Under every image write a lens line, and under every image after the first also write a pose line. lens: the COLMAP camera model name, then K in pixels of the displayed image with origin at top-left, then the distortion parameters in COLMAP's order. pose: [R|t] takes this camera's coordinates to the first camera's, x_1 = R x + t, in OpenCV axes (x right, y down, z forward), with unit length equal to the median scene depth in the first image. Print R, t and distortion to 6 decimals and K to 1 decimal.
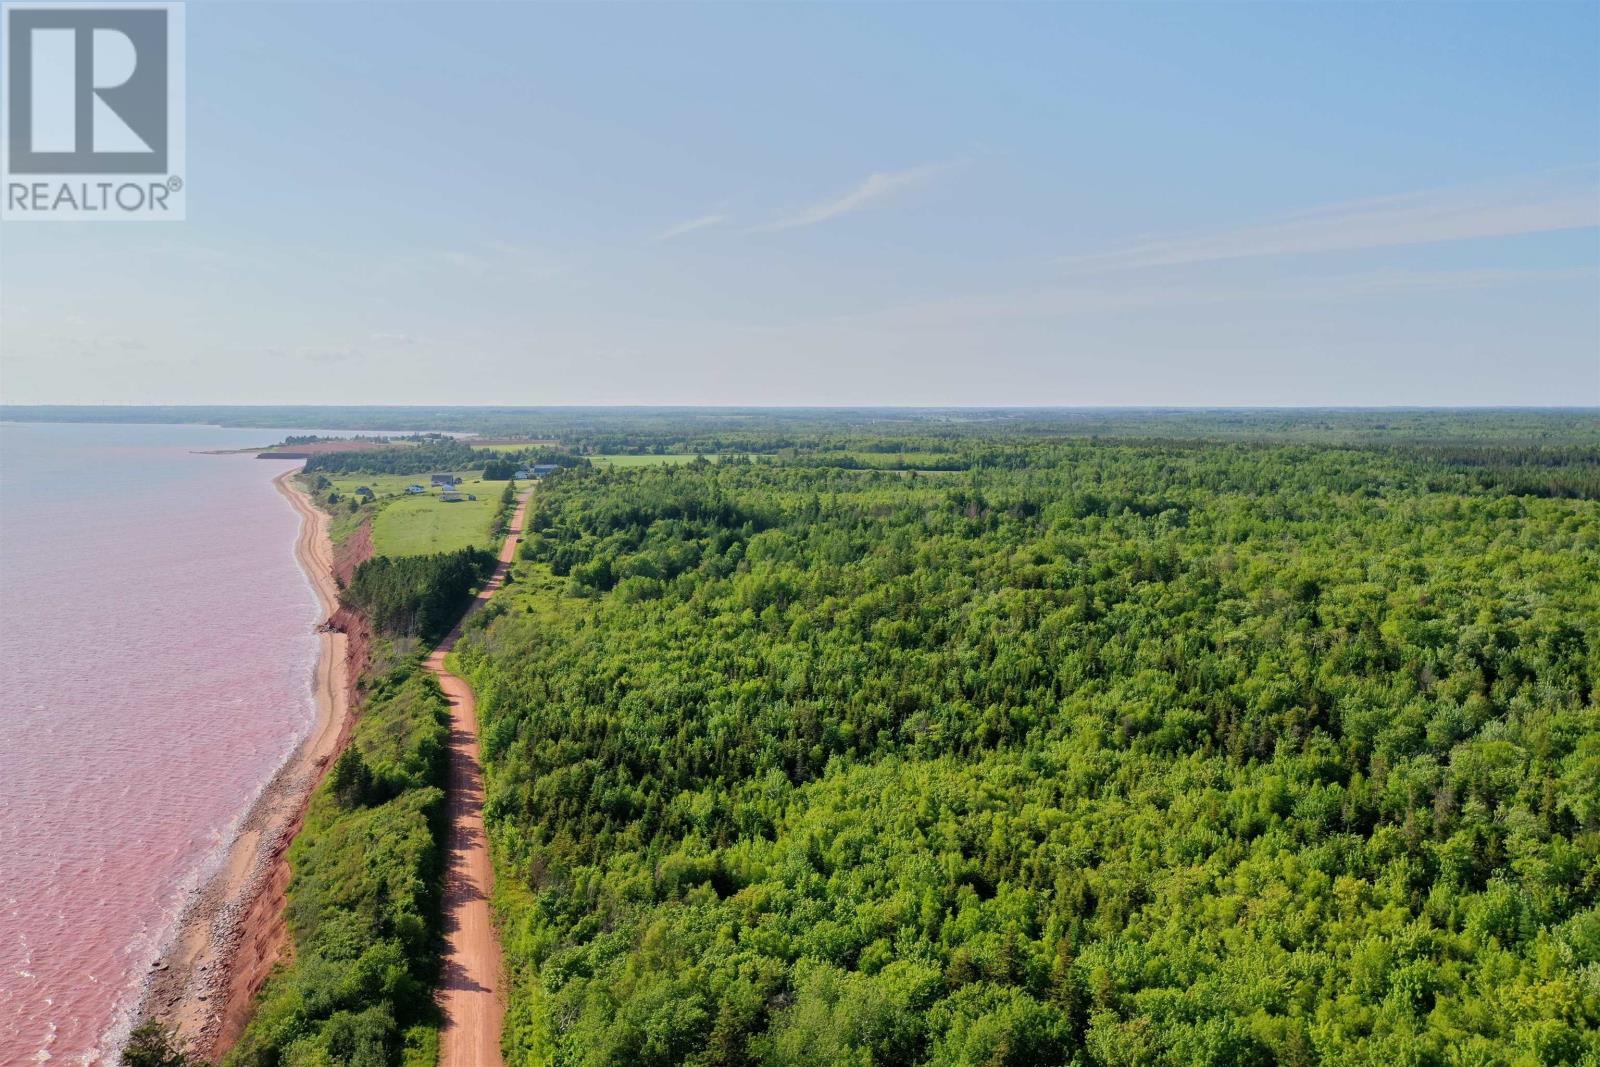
lens RADIAL K [[1250.3, 0, 799.3], [0, 1250.3, 536.3], [0, 0, 1]] dist [-0.003321, 0.000025]
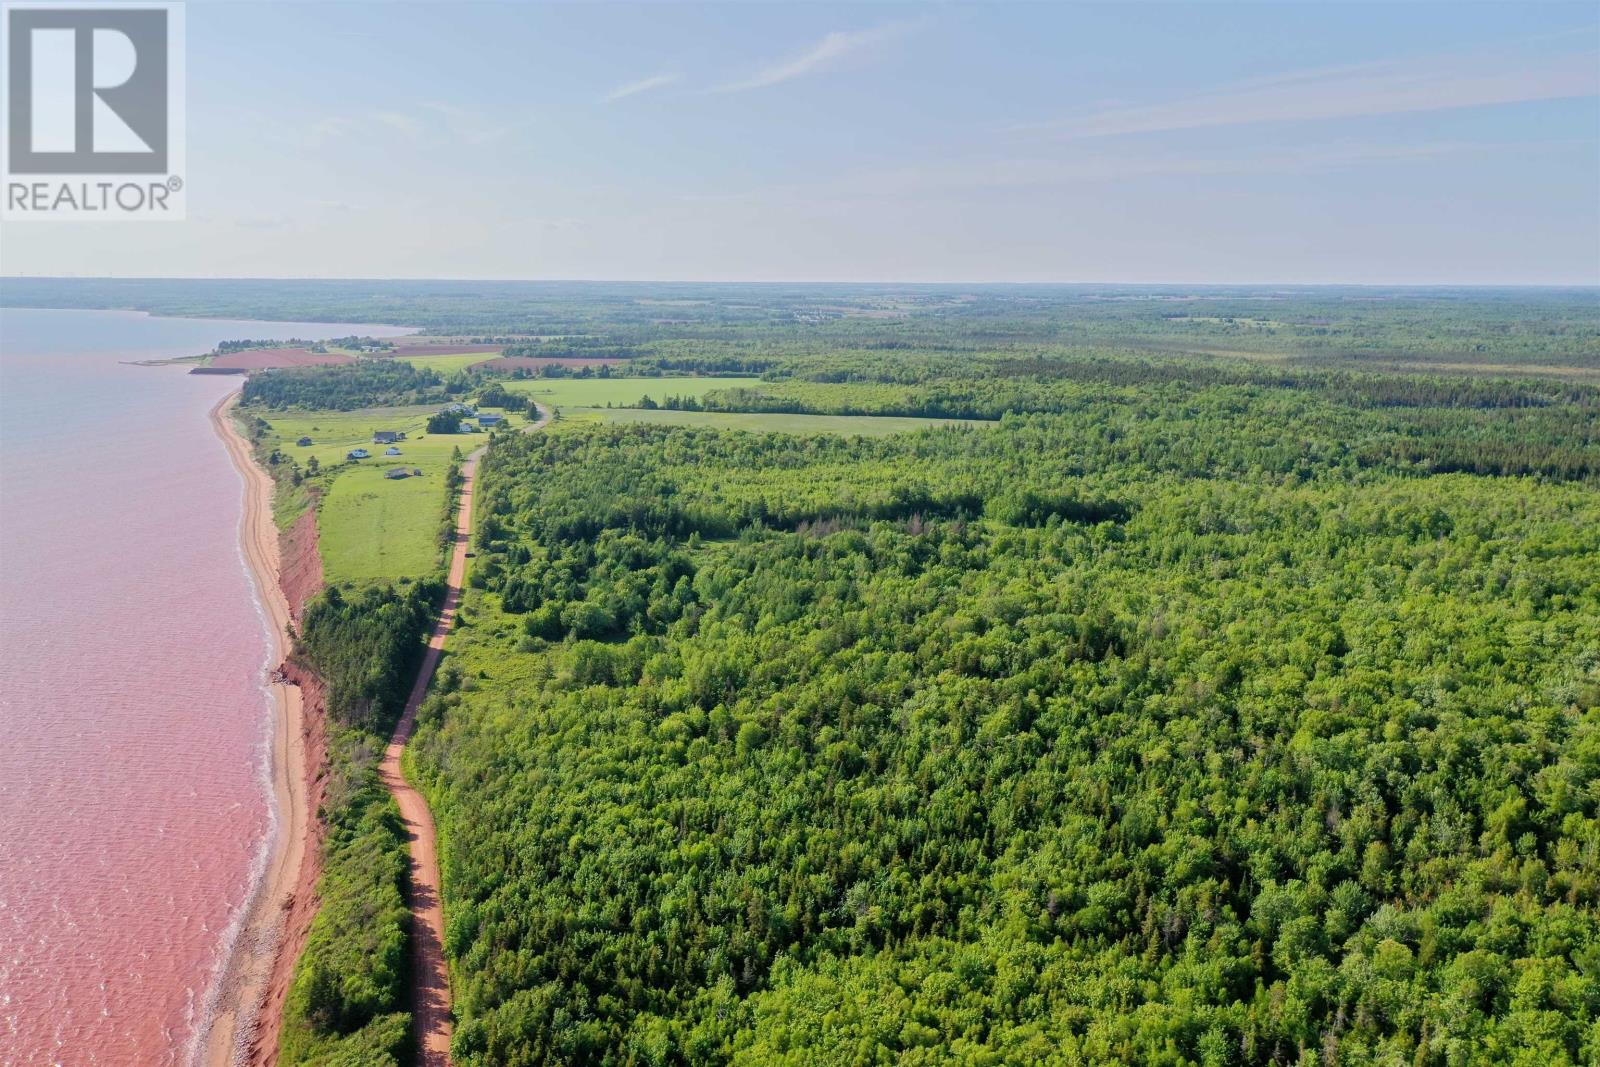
lens RADIAL K [[1250.3, 0, 798.0], [0, 1250.3, 527.4], [0, 0, 1]] dist [-0.003321, 0.000025]
pose [[0.999131, -0.002010, 0.041629, -0.000059], [-0.002149, 0.995023, 0.099619, -0.204823], [-0.041622, -0.099622, 0.994154, -0.017680]]
